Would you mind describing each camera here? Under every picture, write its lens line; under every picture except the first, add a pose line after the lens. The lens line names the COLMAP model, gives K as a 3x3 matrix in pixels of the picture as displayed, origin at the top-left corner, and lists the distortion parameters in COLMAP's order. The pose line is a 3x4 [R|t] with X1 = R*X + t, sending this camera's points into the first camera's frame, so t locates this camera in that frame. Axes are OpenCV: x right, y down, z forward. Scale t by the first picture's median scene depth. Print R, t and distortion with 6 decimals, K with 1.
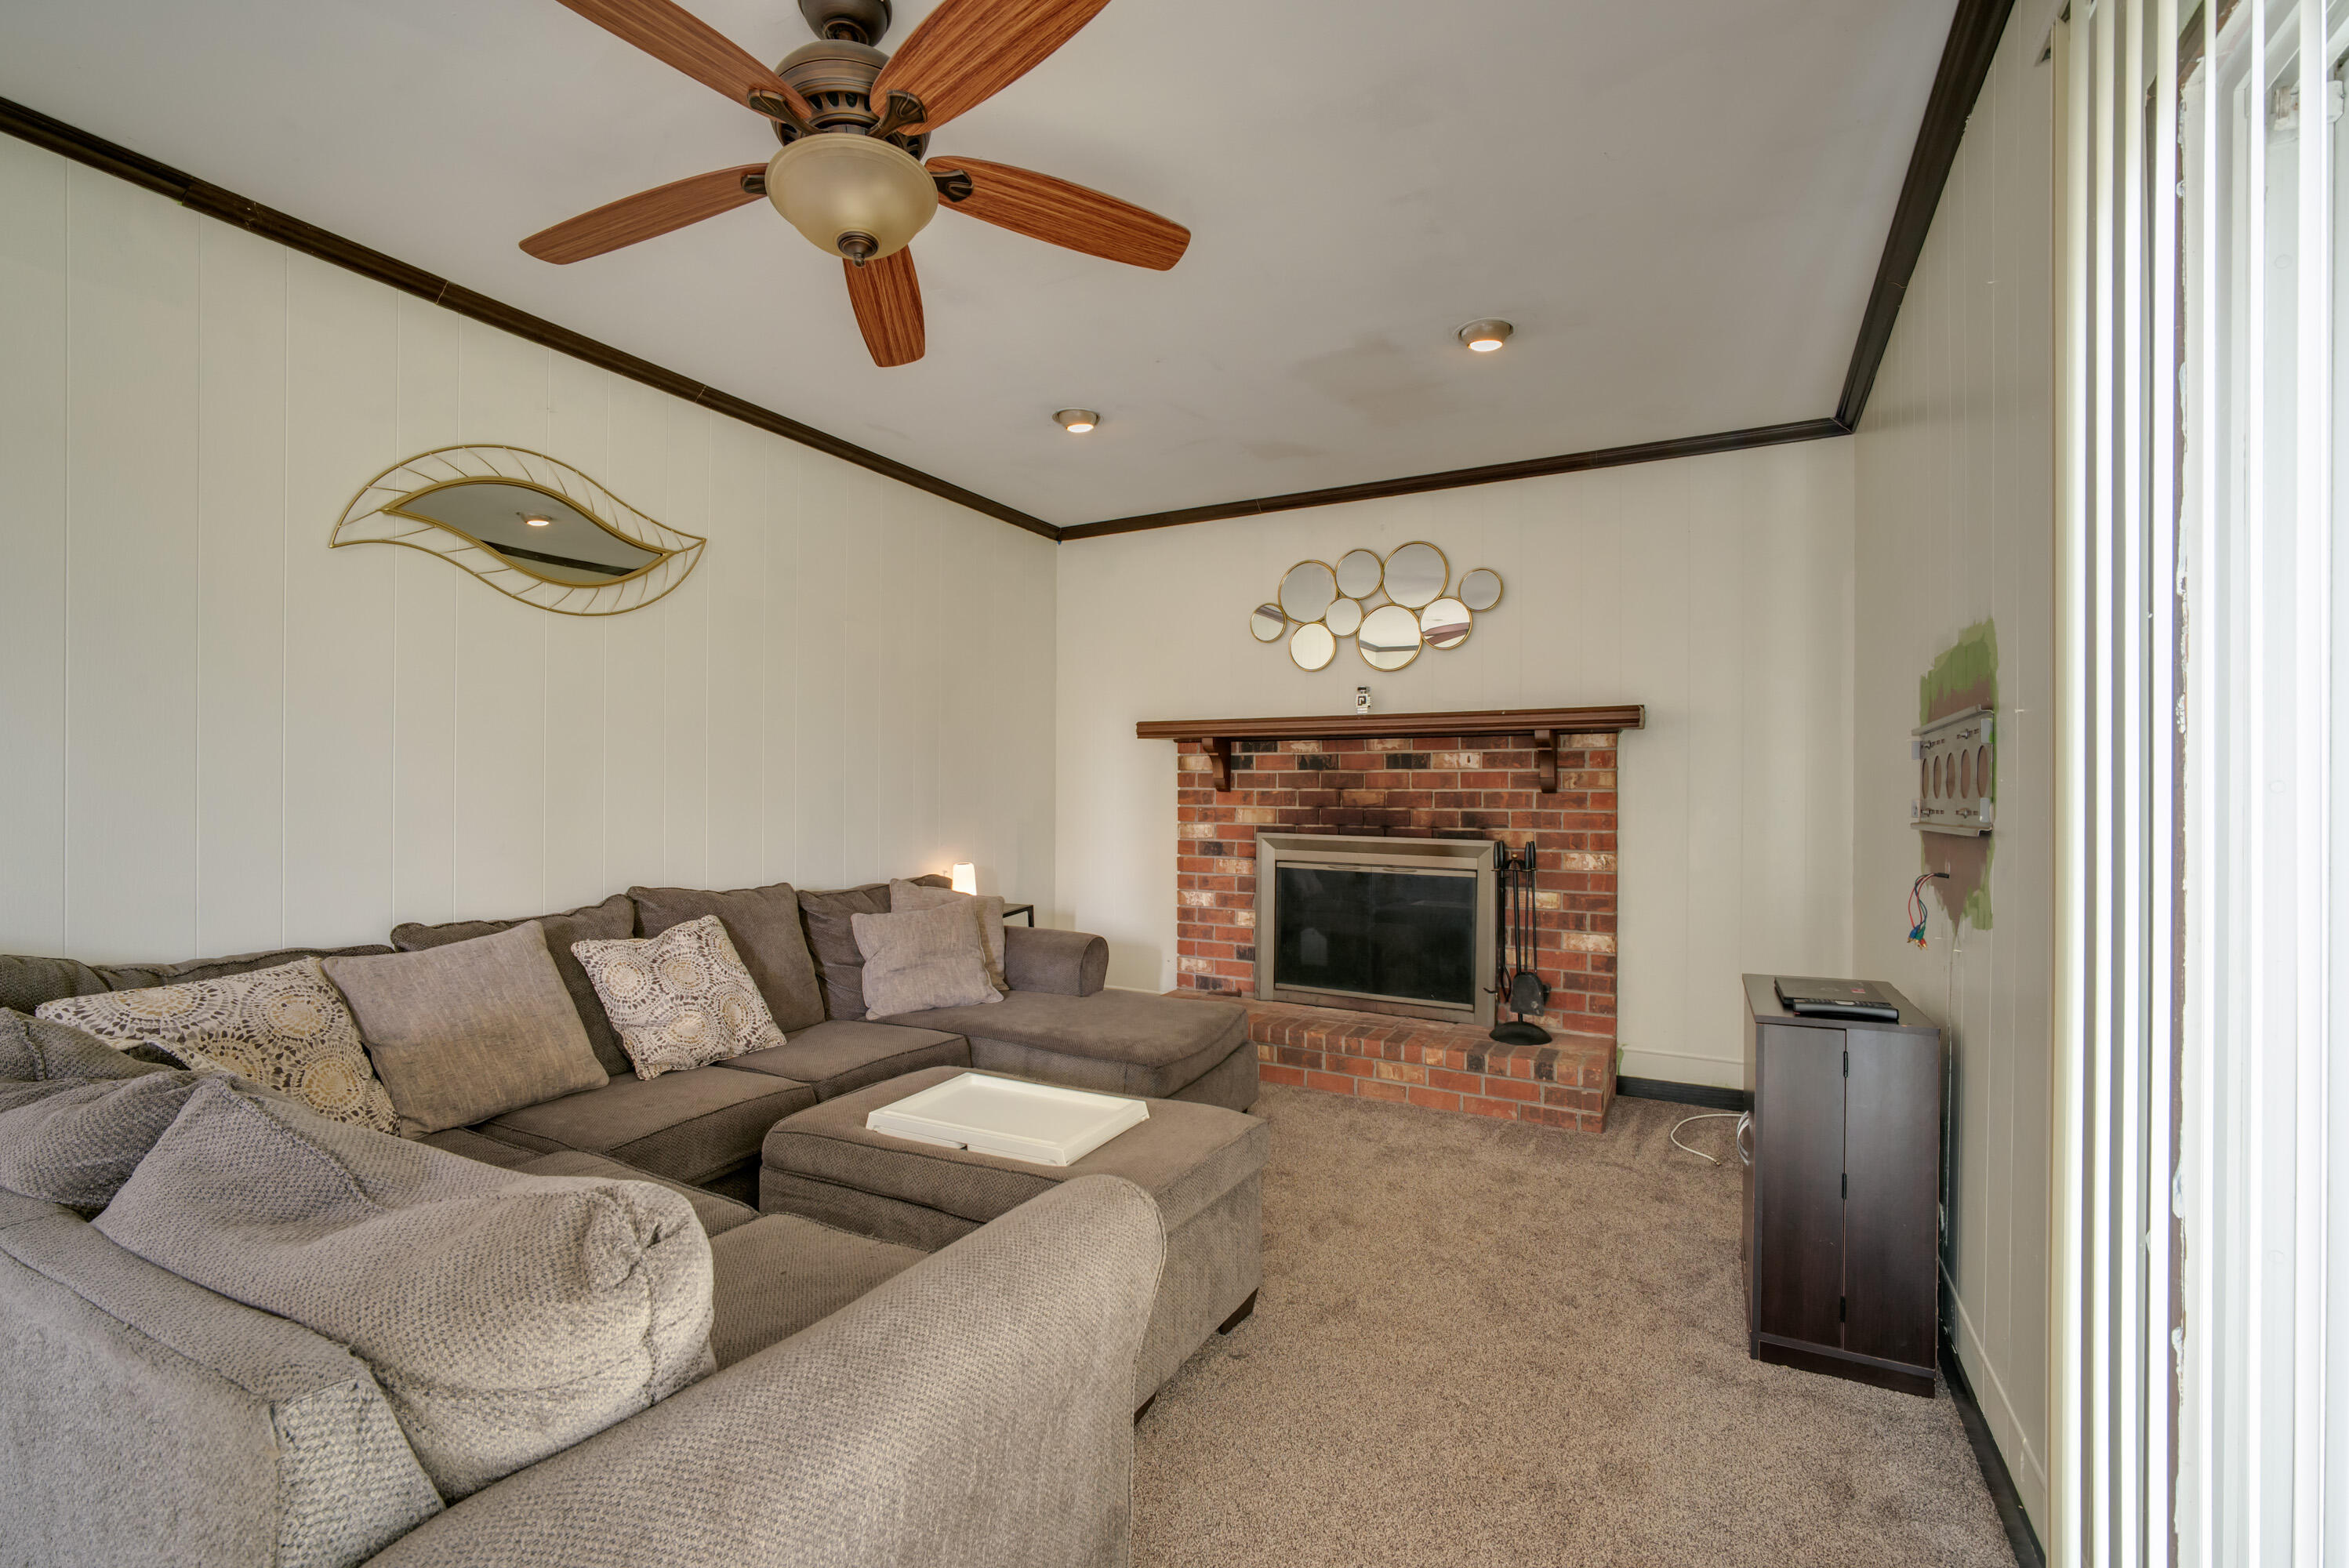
lens RADIAL K [[992.0, 0, 1205.2], [0, 992.0, 798.6], [0, 0, 1]] dist [-0.014685, 0.000128]
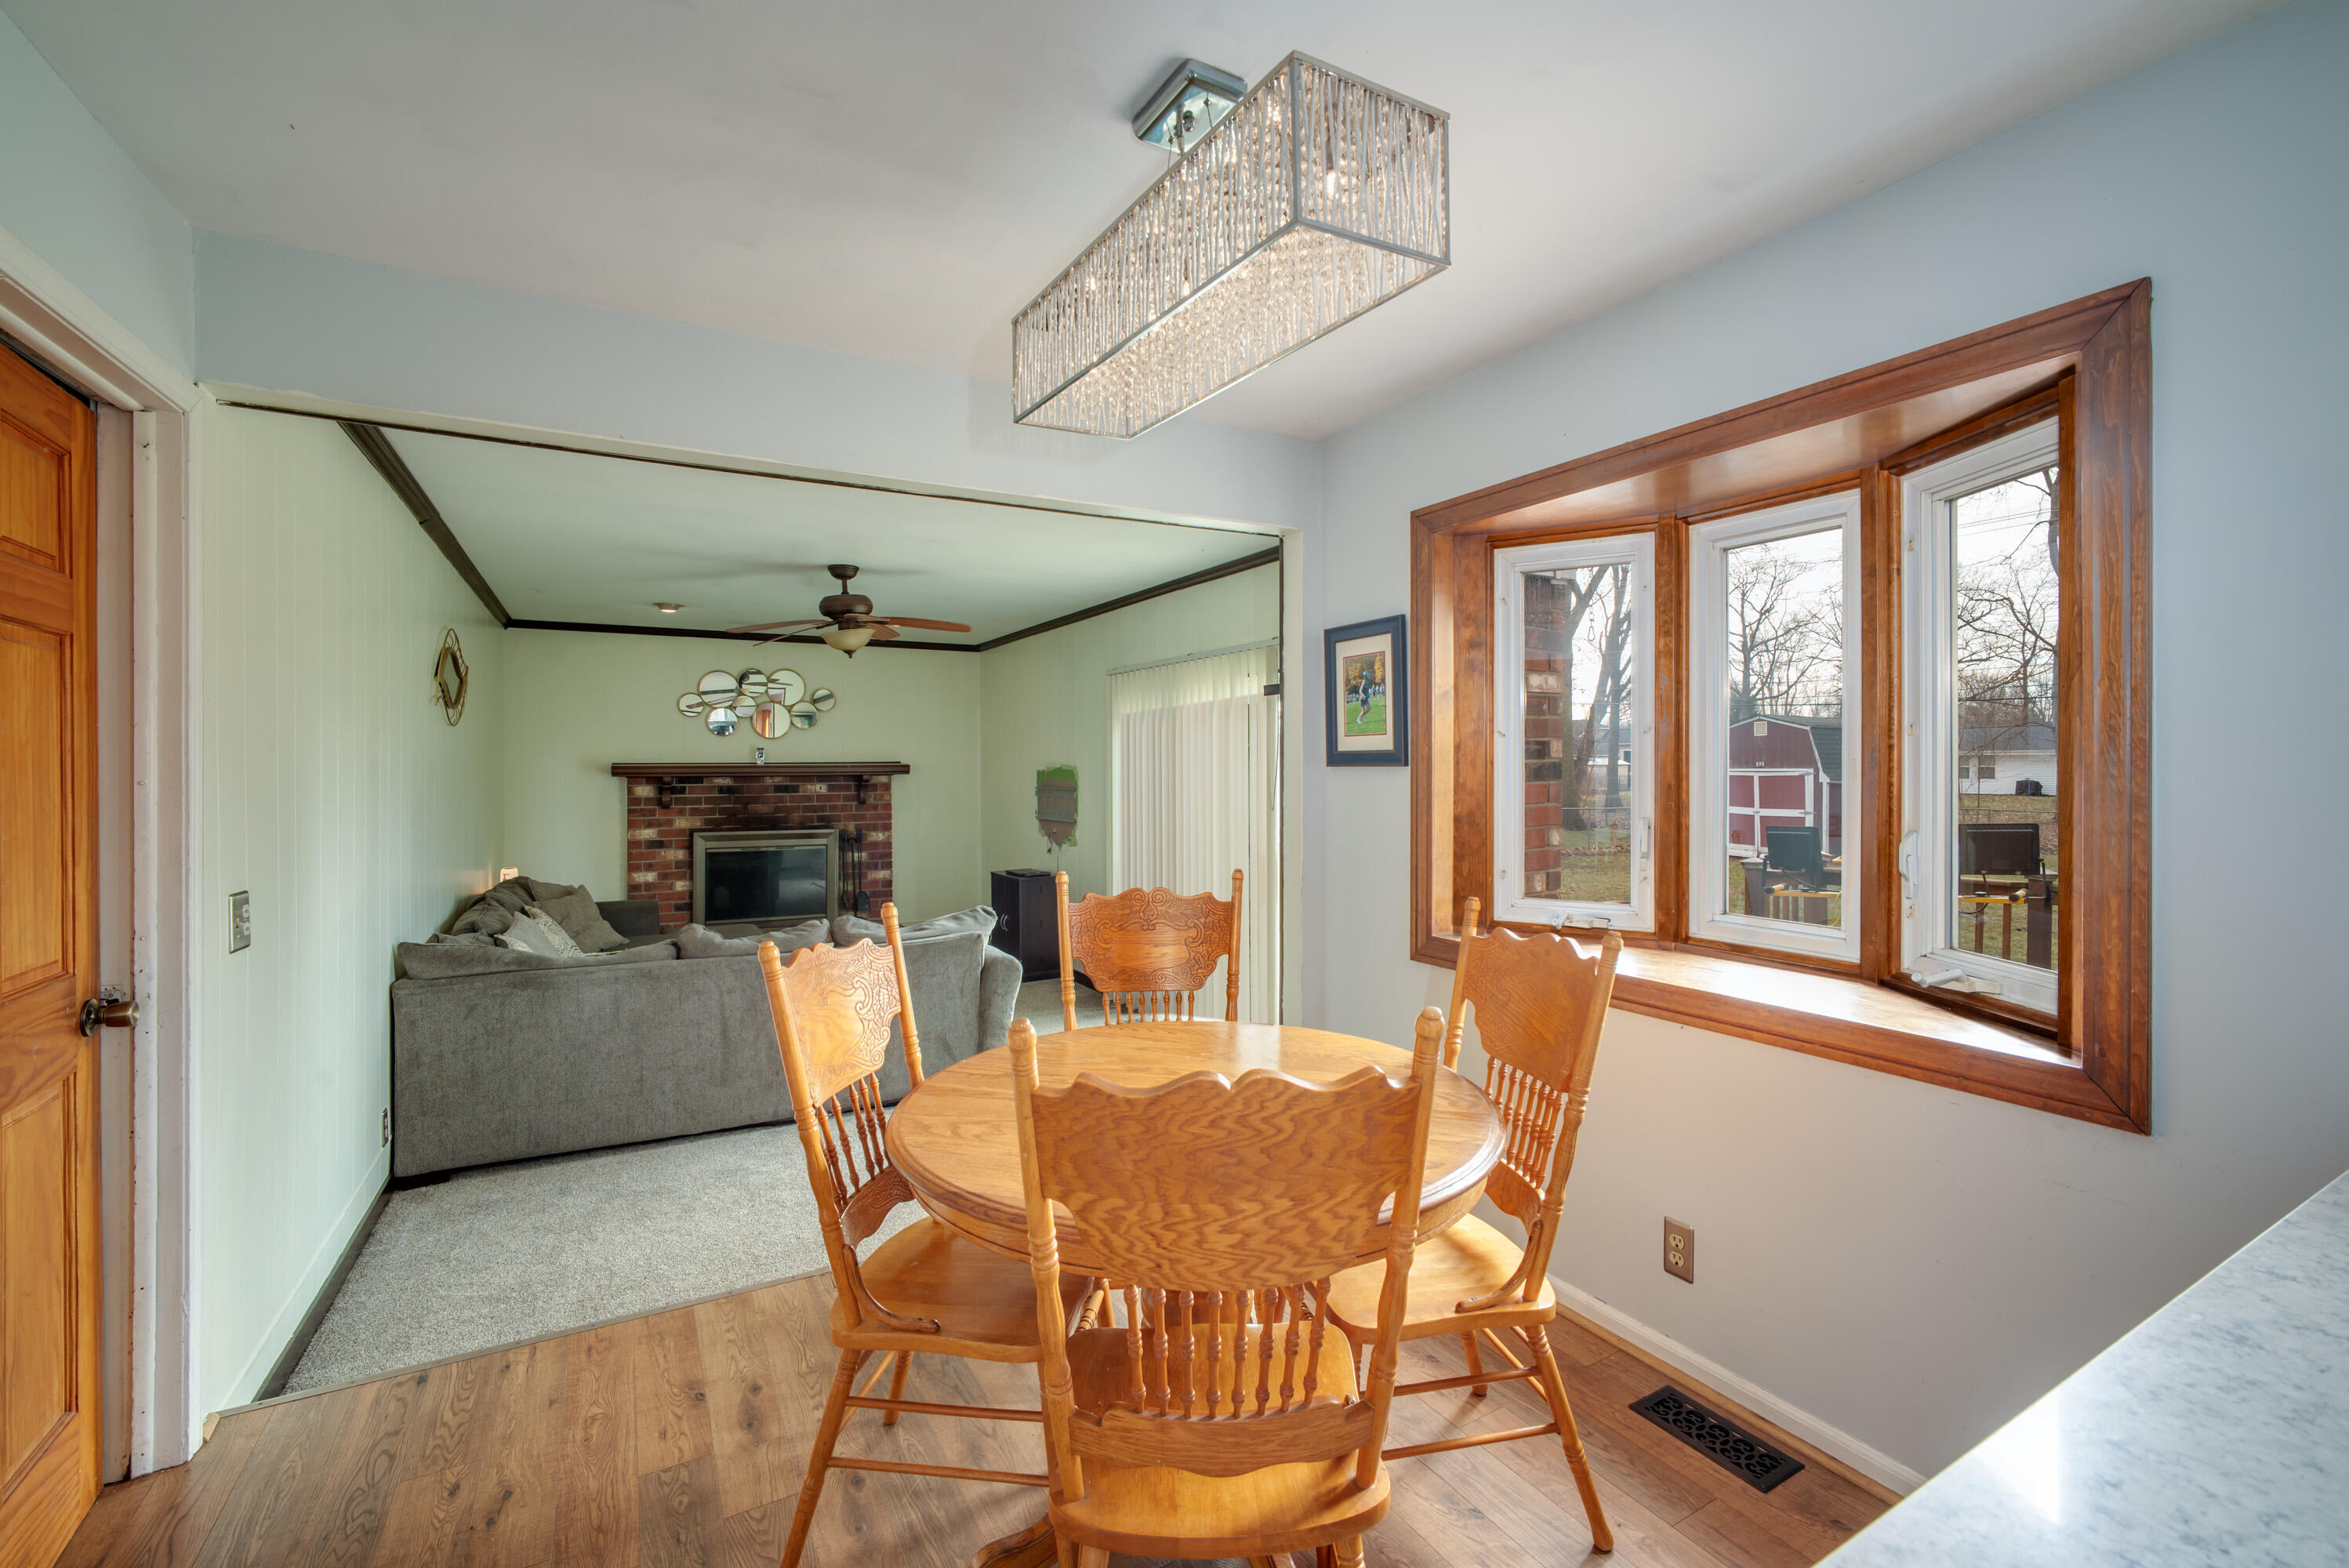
lens RADIAL K [[1000.5, 0, 1173.0], [0, 1000.5, 766.6], [0, 0, 1]] dist [-0.016130, 0.000098]
pose [[0.541900, -0.012151, 0.840355, -0.979398], [0.007932, 0.999925, 0.009343, -0.091850], [-0.840406, 0.001603, 0.541955, -0.622082]]
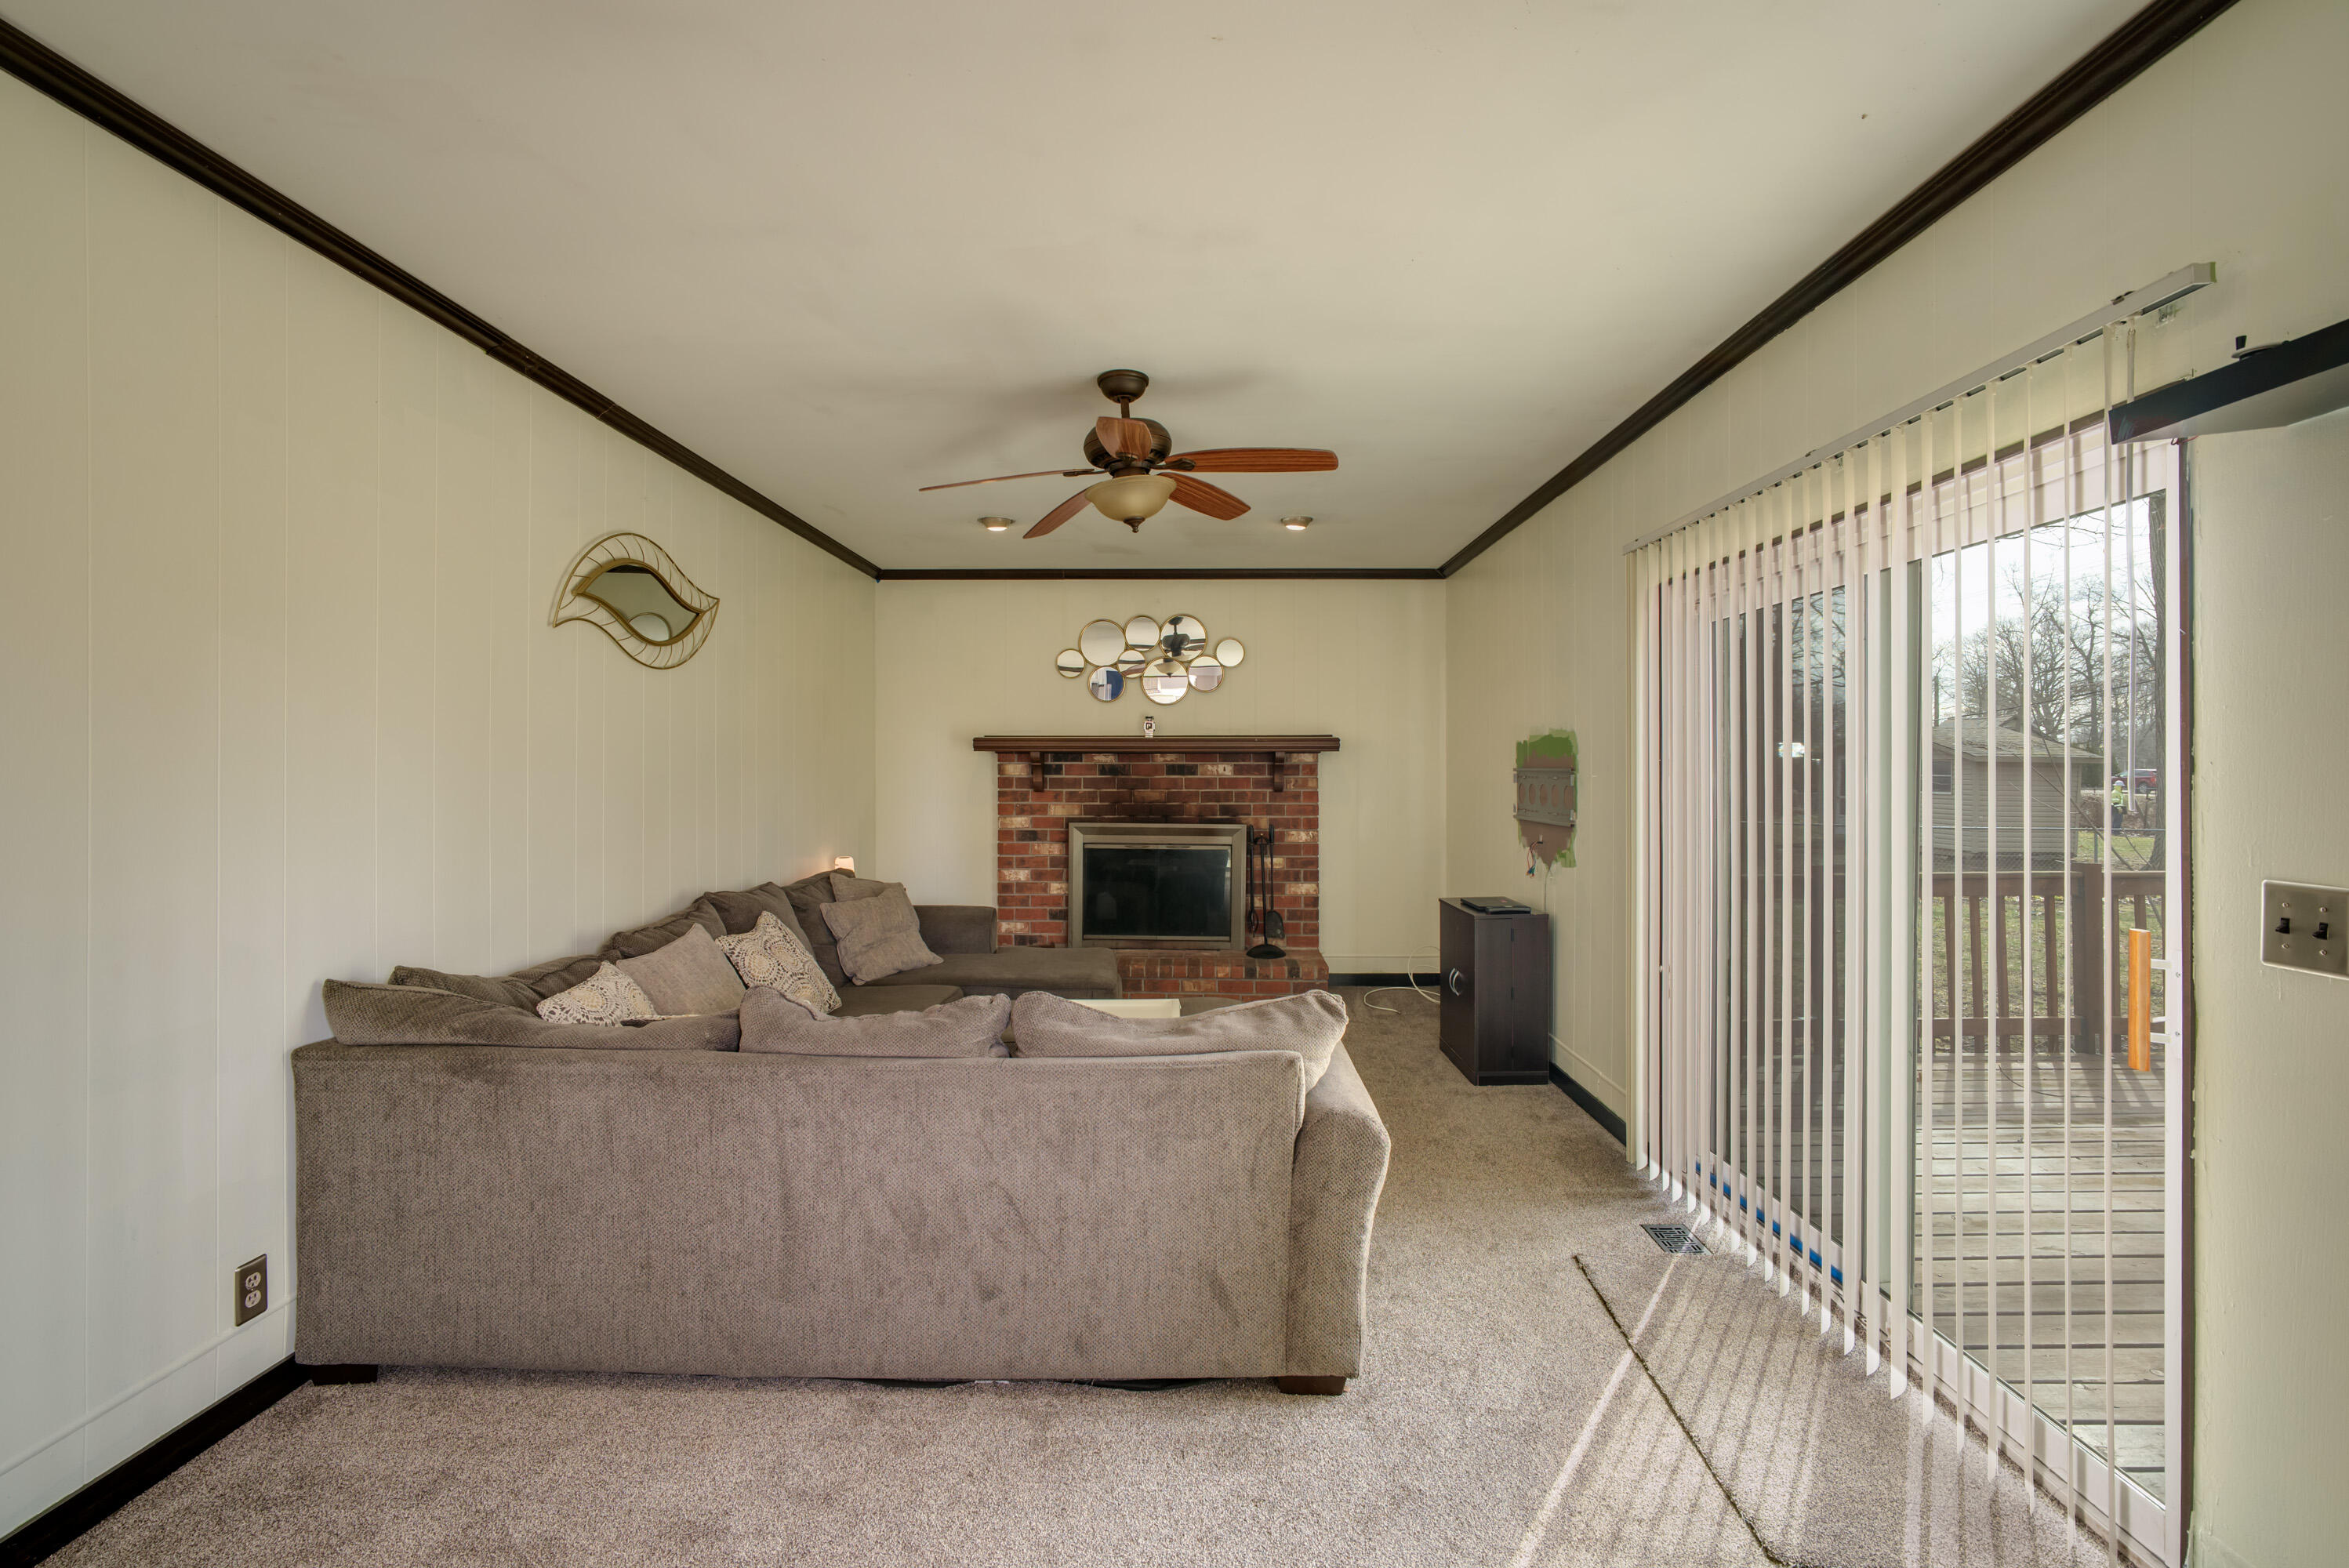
lens RADIAL K [[1000.5, 0, 1173.0], [0, 1000.5, 766.6], [0, 0, 1]] dist [-0.016130, 0.000098]
pose [[0.892588, -0.008828, 0.450787, -0.456376], [0.006783, 0.999958, 0.006152, -0.051633], [-0.450823, -0.002433, 0.892610, -0.274837]]
